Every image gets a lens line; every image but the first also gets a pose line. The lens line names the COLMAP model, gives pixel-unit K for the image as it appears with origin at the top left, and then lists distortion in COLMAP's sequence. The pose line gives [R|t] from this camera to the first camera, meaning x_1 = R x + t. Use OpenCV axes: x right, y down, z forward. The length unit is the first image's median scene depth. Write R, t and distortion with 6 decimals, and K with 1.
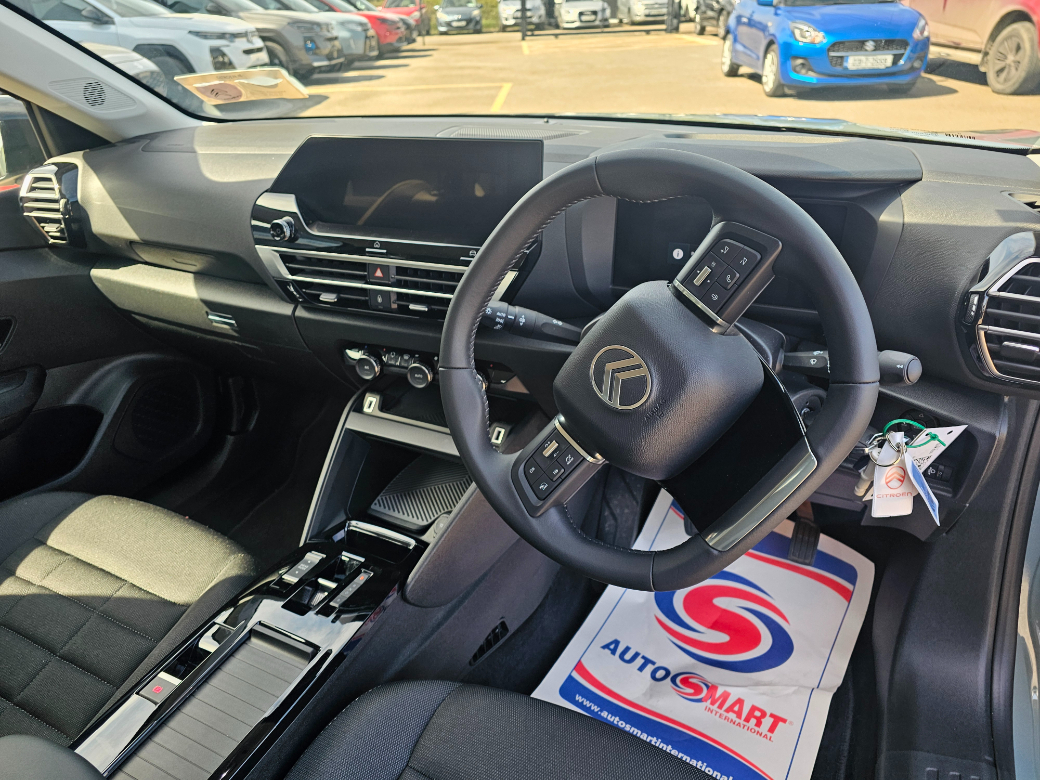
lens RADIAL K [[692.5, 0, 512.4], [0, 692.5, 390.6], [0, 0, 1]] dist [0.043250, -0.027918]
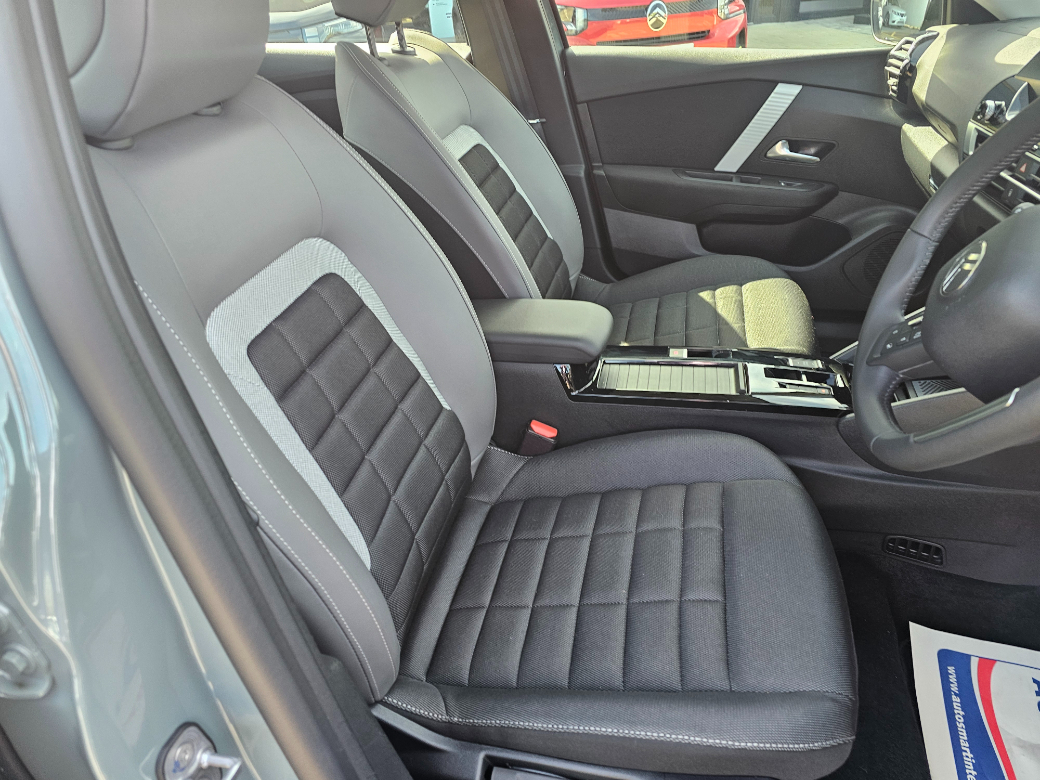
lens RADIAL K [[692.5, 0, 523.3], [0, 692.5, 390.5], [0, 0, 1]] dist [0.043250, -0.027918]
pose [[0.242940, 0.530145, -0.812359, 0.537624], [-0.409468, 0.815227, 0.409562, -0.021704], [0.879384, 0.233136, 0.415129, 0.005534]]
